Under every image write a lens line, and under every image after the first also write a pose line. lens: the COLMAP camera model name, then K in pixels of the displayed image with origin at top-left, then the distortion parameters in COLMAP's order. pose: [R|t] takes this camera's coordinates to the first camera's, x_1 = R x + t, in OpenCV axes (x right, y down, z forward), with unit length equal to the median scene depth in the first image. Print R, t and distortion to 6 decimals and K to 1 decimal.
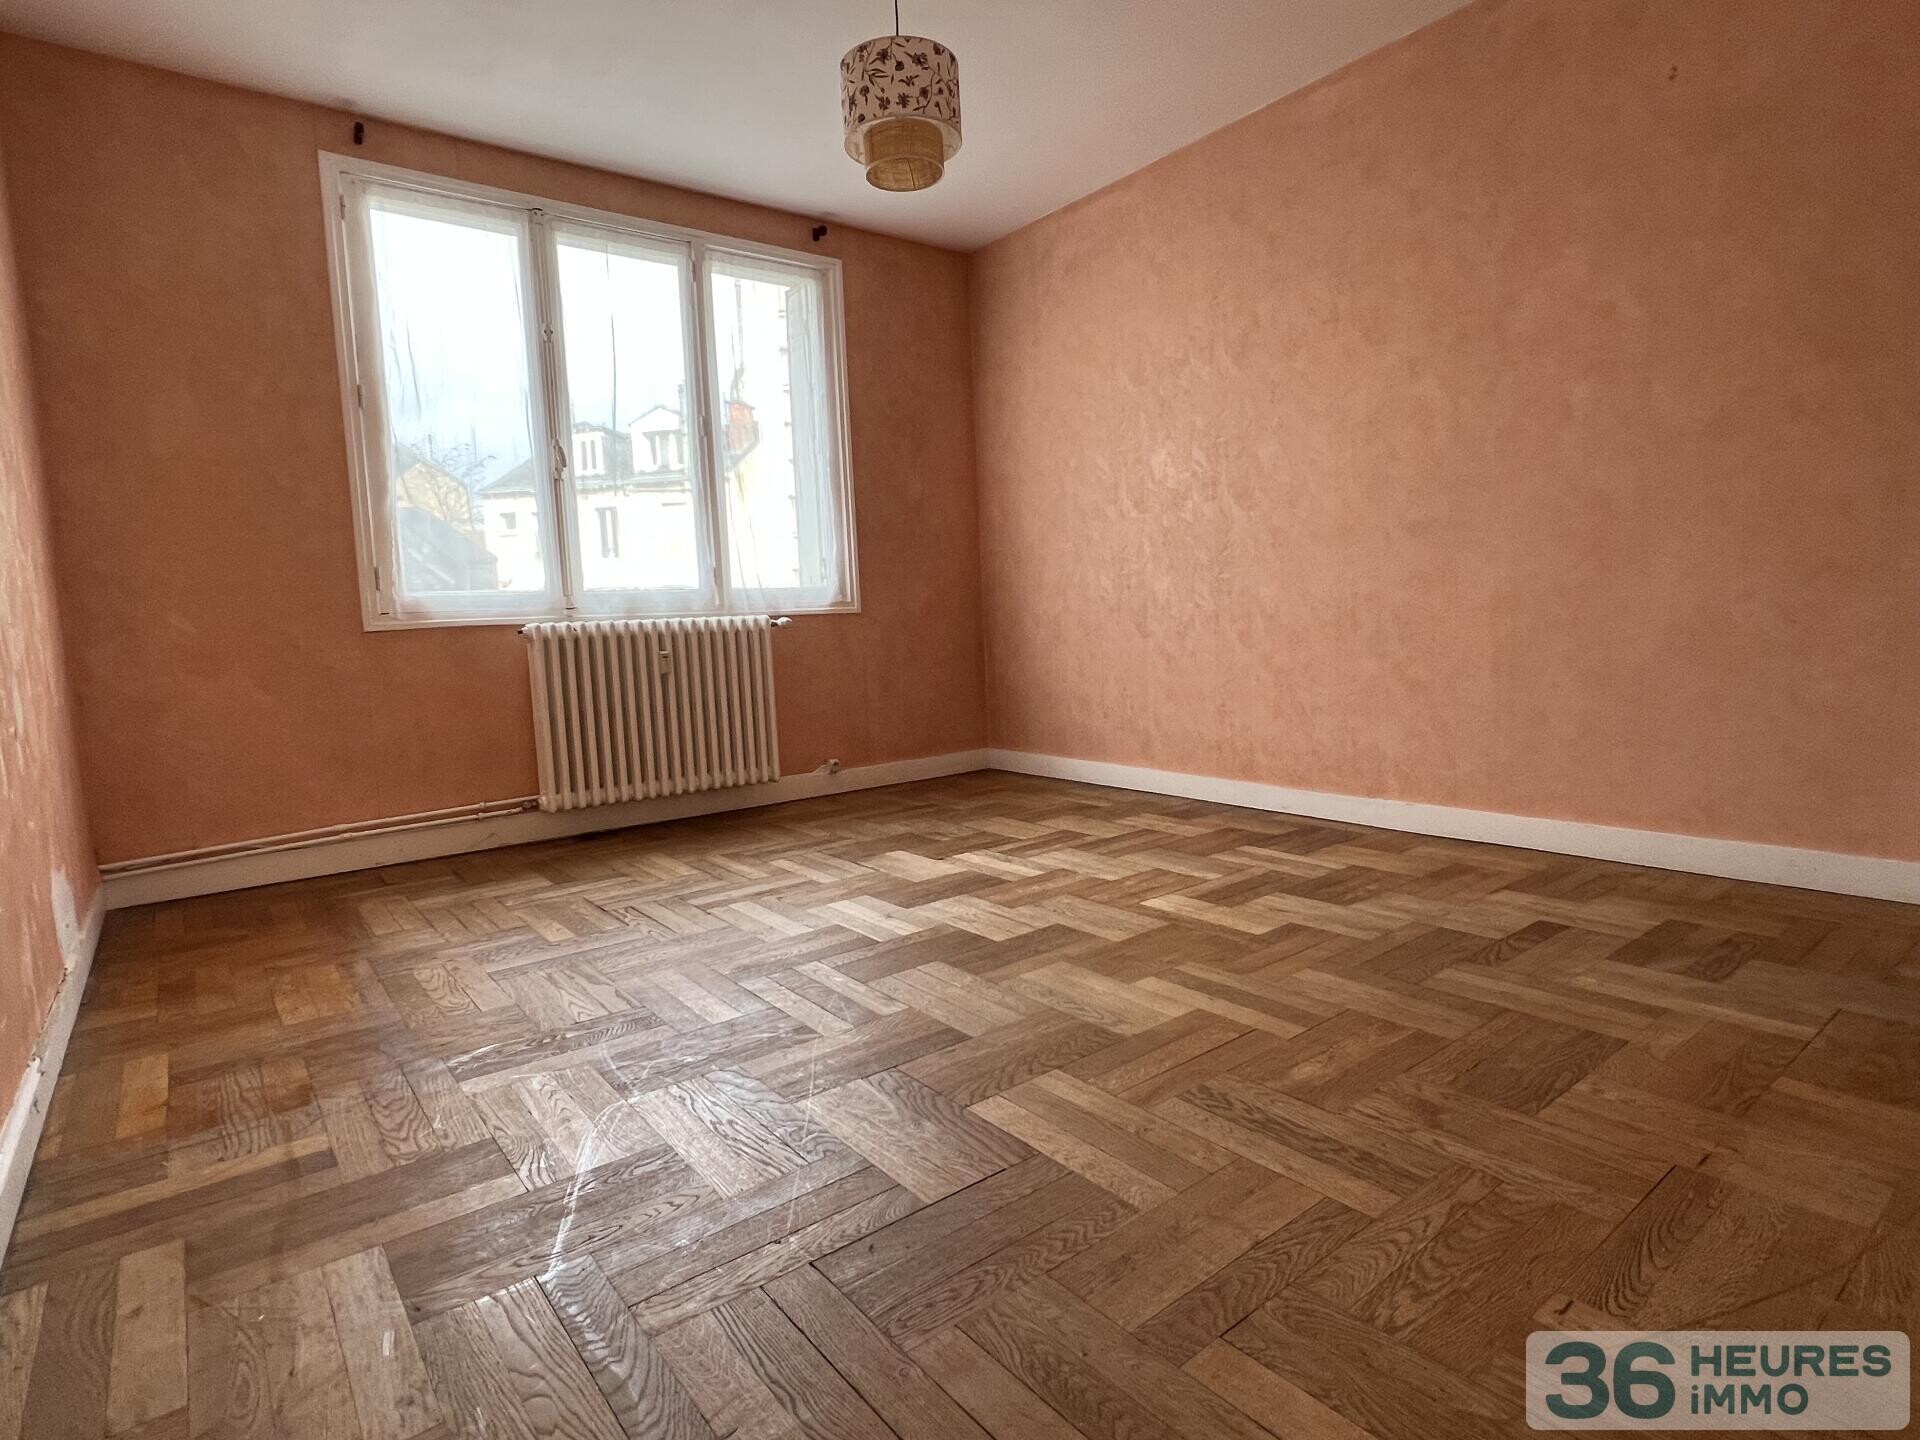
lens RADIAL K [[1019.9, 0, 970.7], [0, 1019.9, 718.3], [0, 0, 1]] dist [-0.001579, -0.000866]
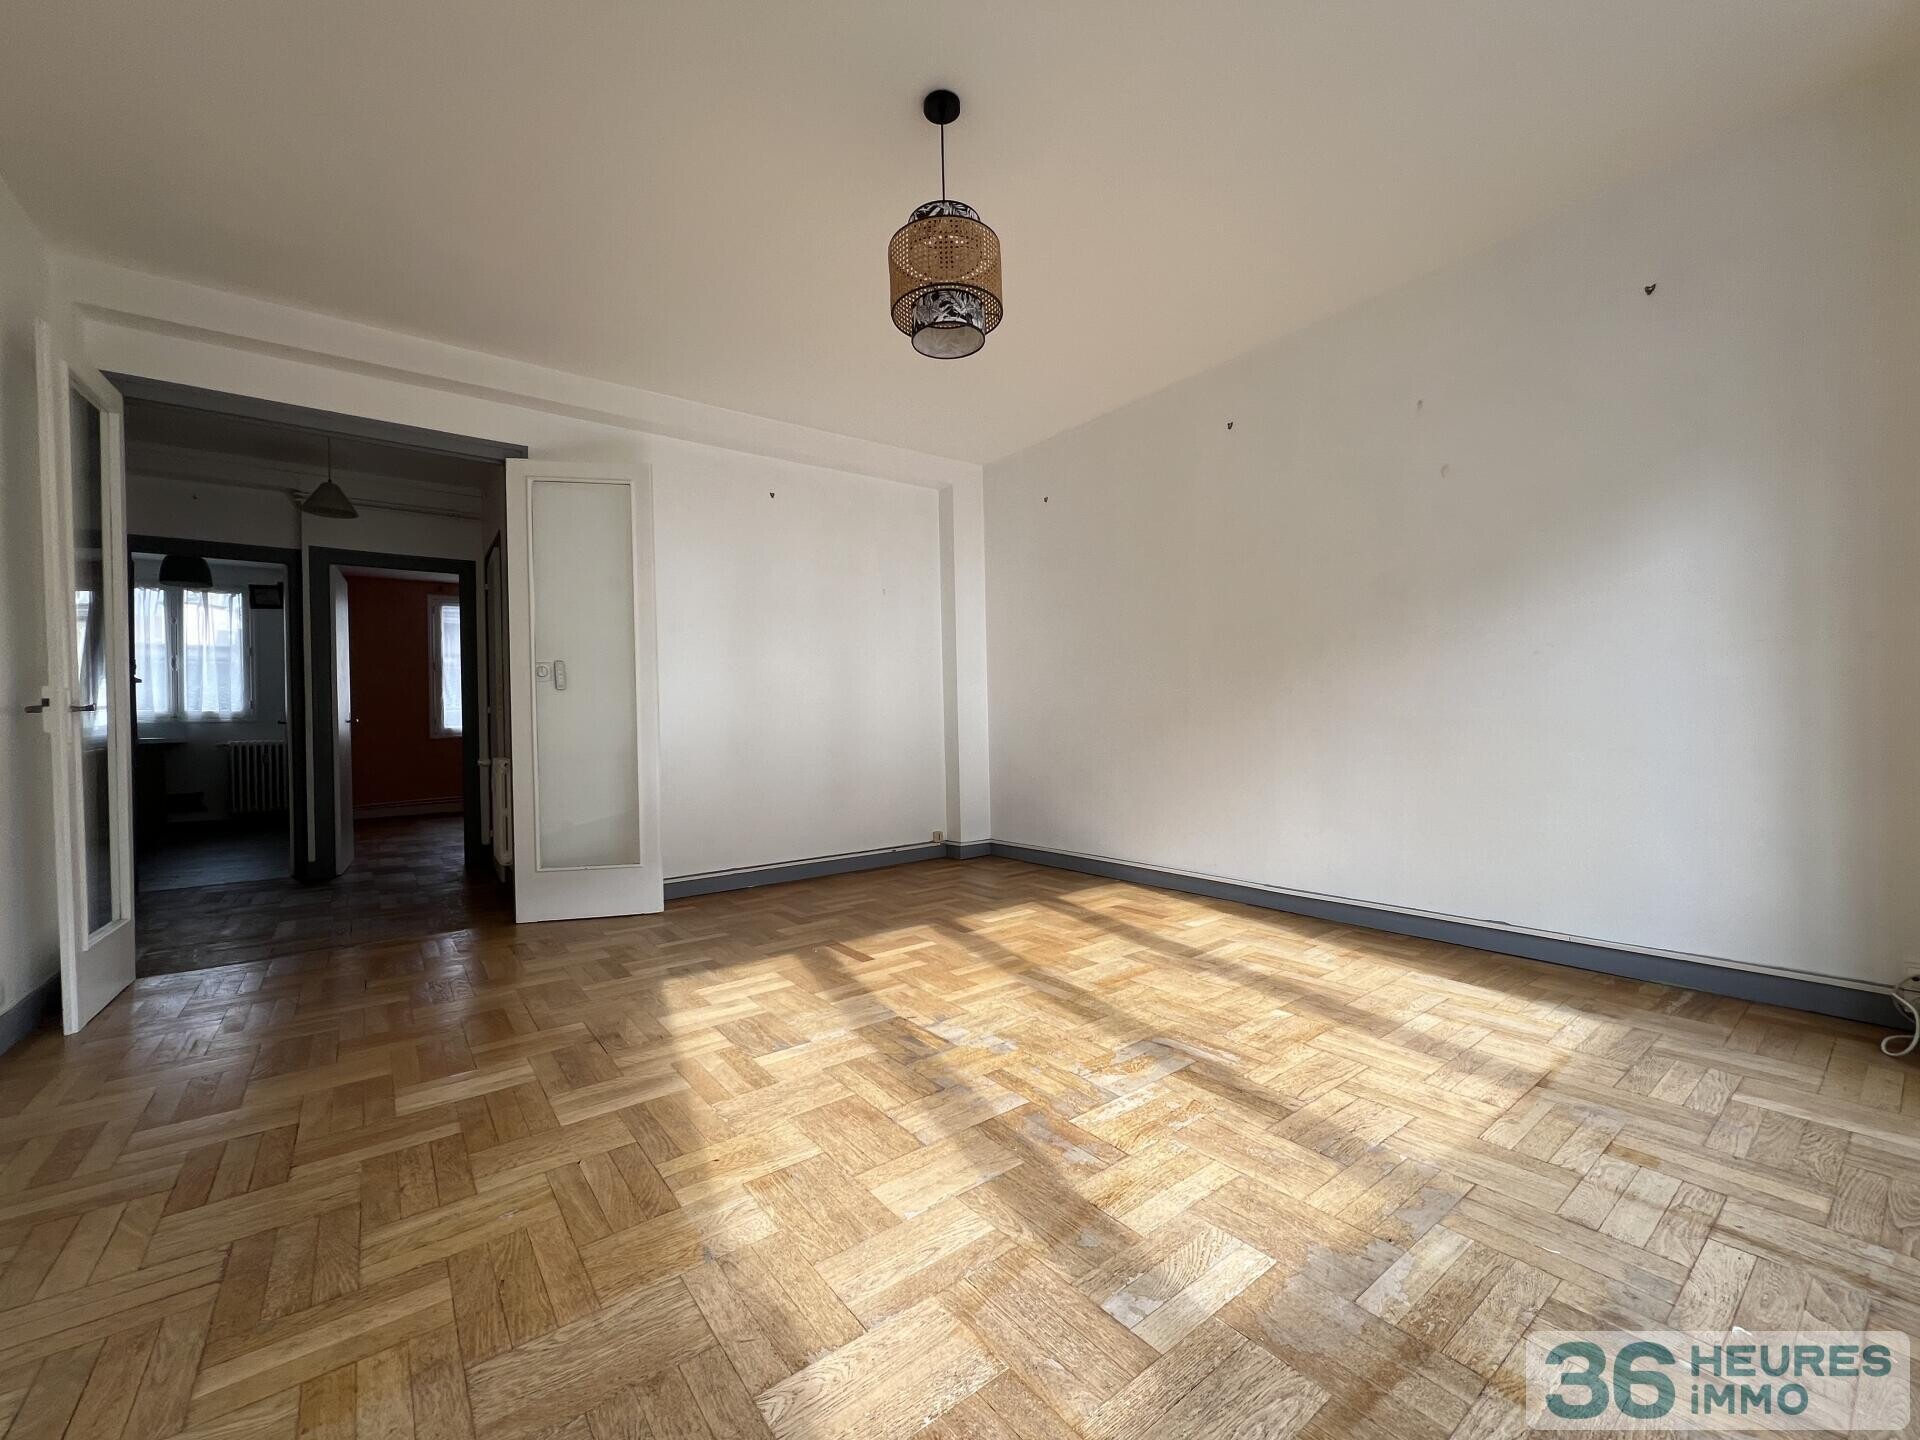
lens RADIAL K [[773.9, 0, 958.9], [0, 773.9, 728.0], [0, 0, 1]] dist [-0.002734, -0.000114]
pose [[0.999724, 0.023341, 0.002654, 0.974916], [-0.022970, 0.994936, -0.097850, 0.074153], [-0.004924, 0.097762, 0.995198, -1.310460]]
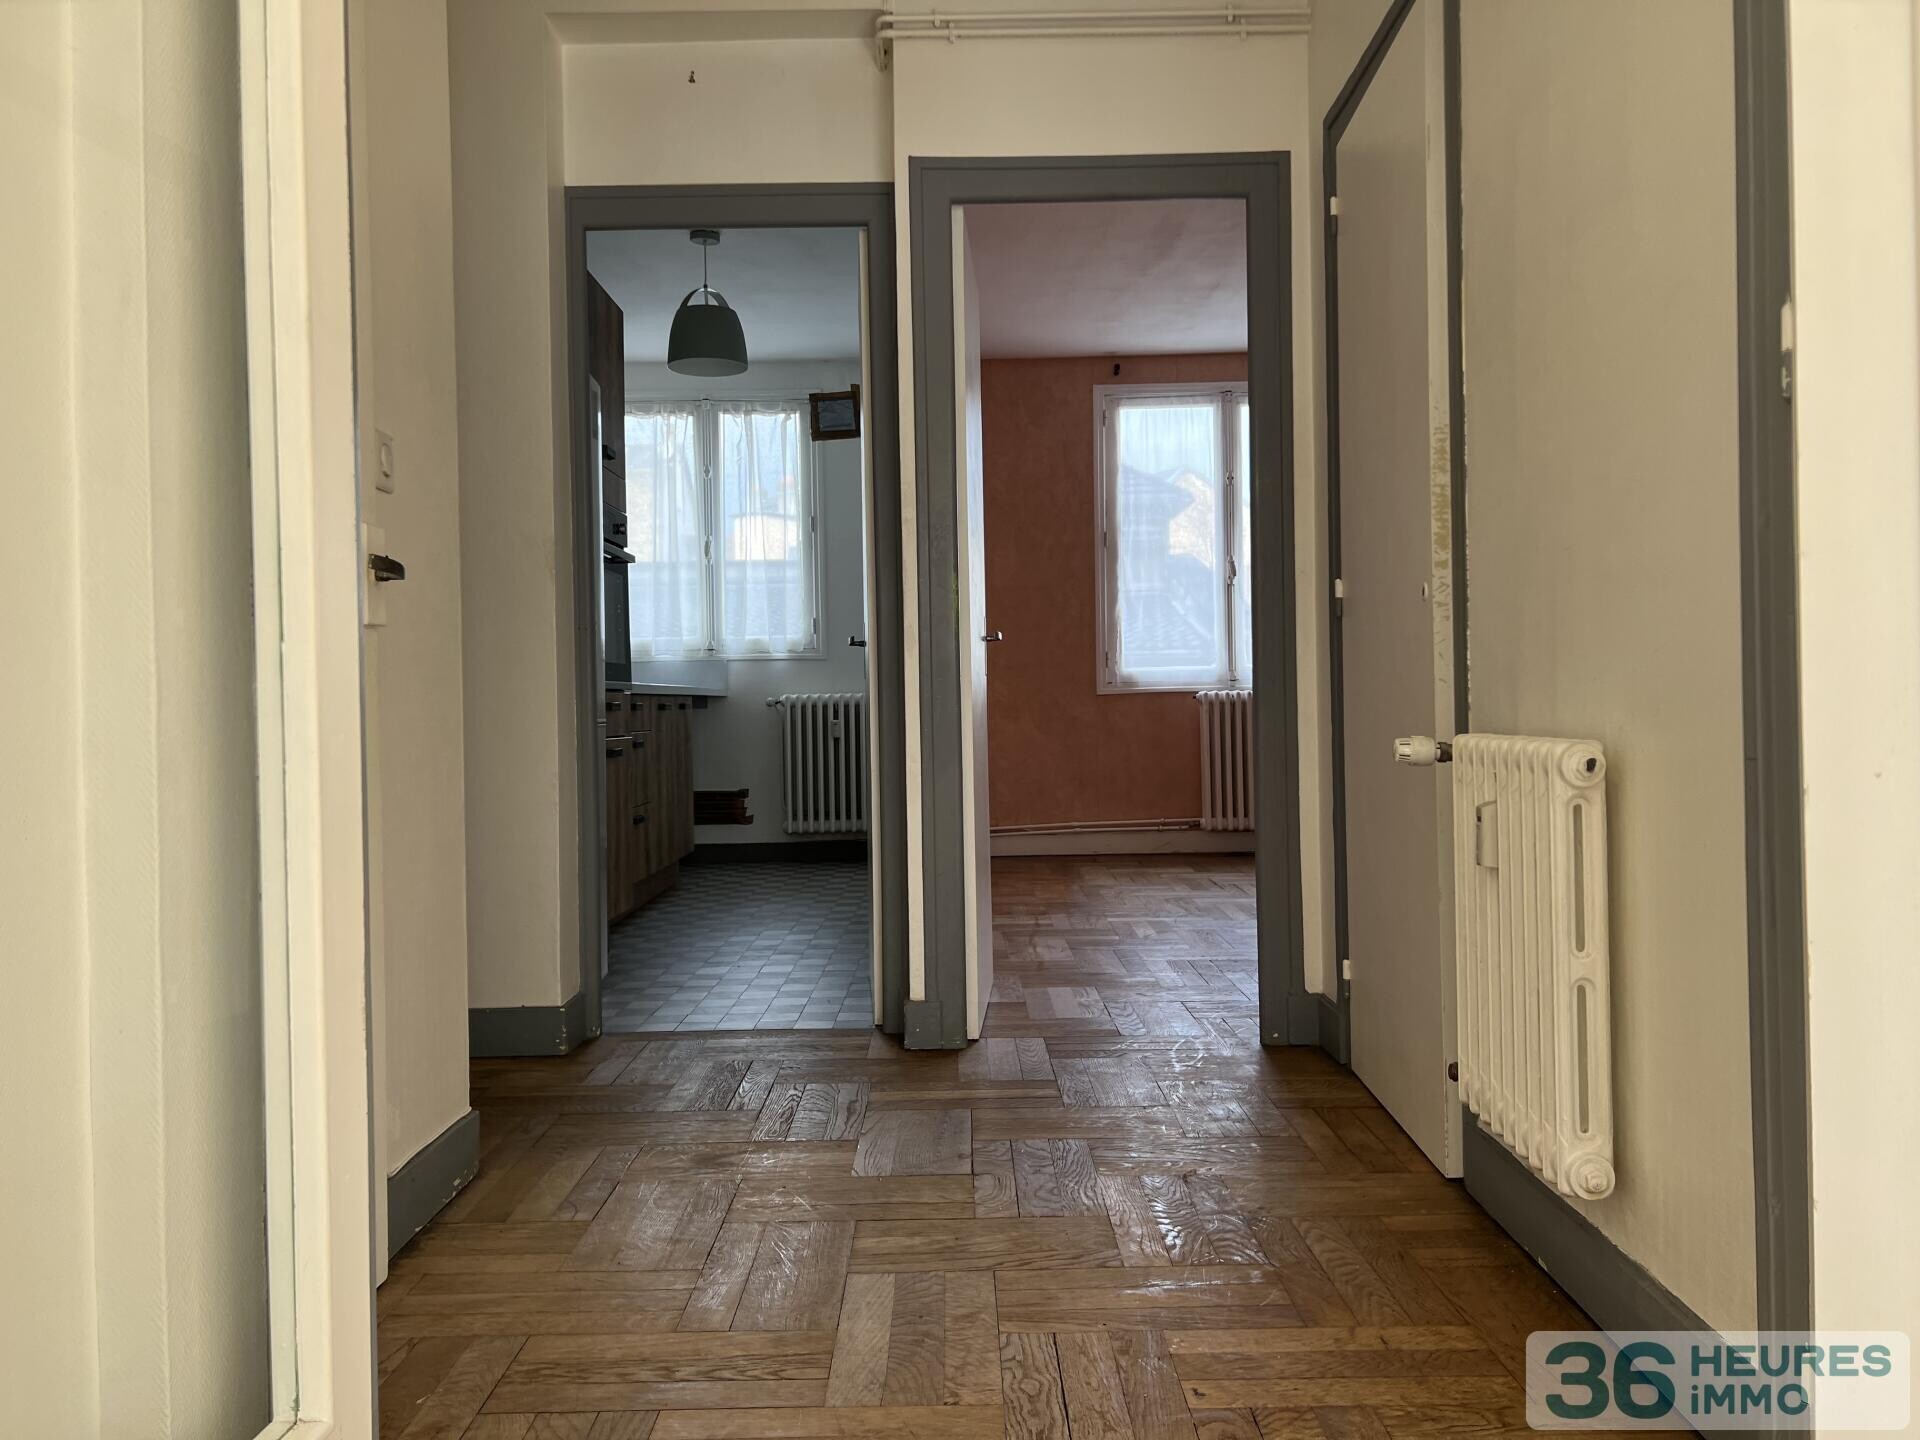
lens RADIAL K [[1469.0, 0, 960.2], [0, 1469.0, 718.0], [0, 0, 1]] dist [0.016753, -0.004352]
pose [[0.795669, 0.033157, -0.604823, 0.508980], [-0.077292, 0.995896, -0.047085, 0.062080], [0.600780, 0.084212, 0.794967, -0.768027]]
